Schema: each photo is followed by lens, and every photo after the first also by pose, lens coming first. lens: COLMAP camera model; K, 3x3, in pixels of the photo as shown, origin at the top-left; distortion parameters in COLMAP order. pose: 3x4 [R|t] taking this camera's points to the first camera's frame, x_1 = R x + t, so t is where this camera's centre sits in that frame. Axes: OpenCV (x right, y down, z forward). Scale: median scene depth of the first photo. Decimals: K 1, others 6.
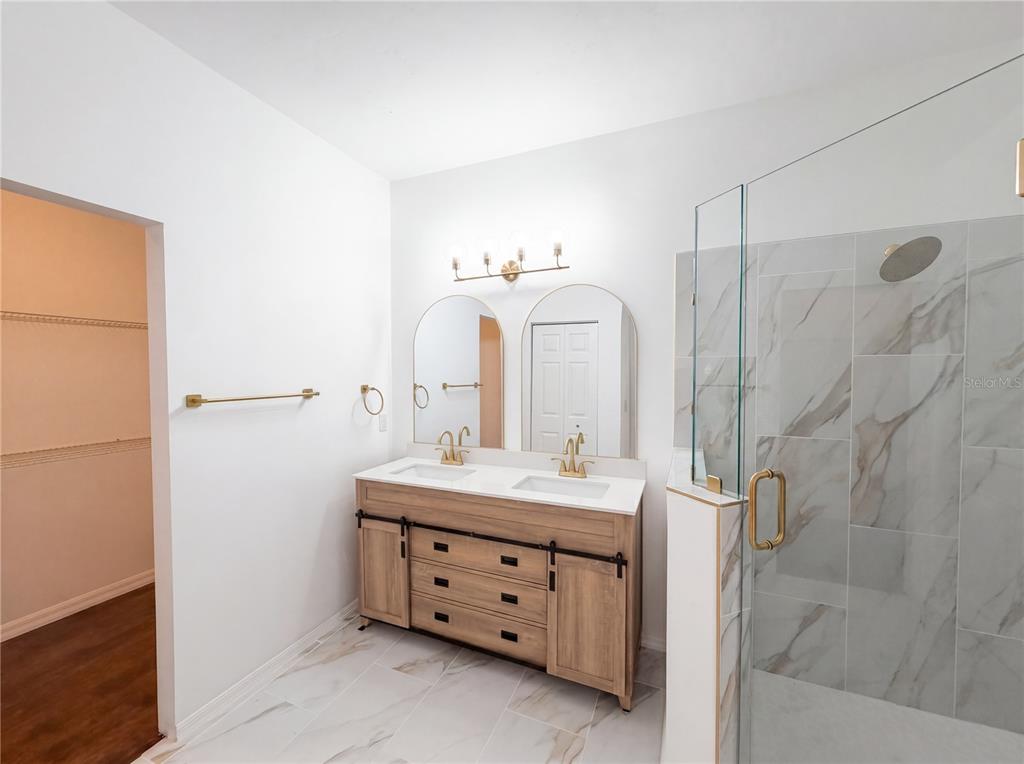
lens RADIAL K [[407.0, 0, 510.4], [0, 407.0, 379.2], [0, 0, 1]] dist [-0.000044, 0.000053]
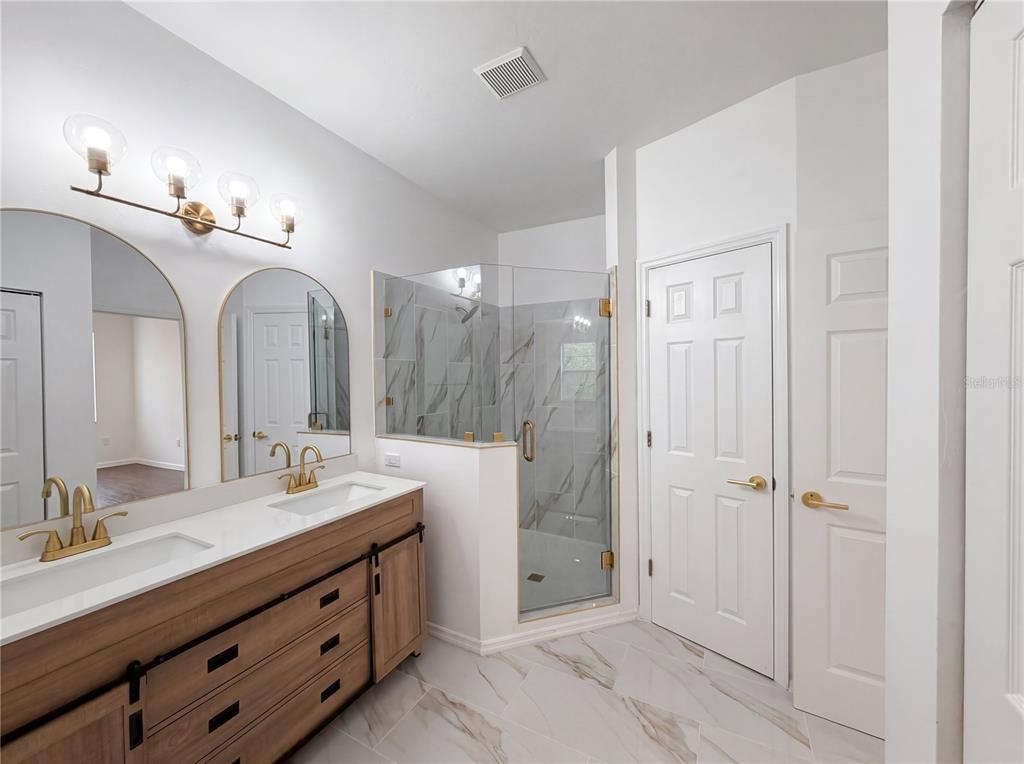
lens RADIAL K [[407.0, 0, 510.4], [0, 407.0, 379.2], [0, 0, 1]] dist [-0.000044, 0.000053]
pose [[0.078043, -0.006520, 0.996929, -0.783505], [0.025520, 0.999664, 0.004540, 0.009658], [-0.996623, 0.025087, 0.078183, 0.555621]]
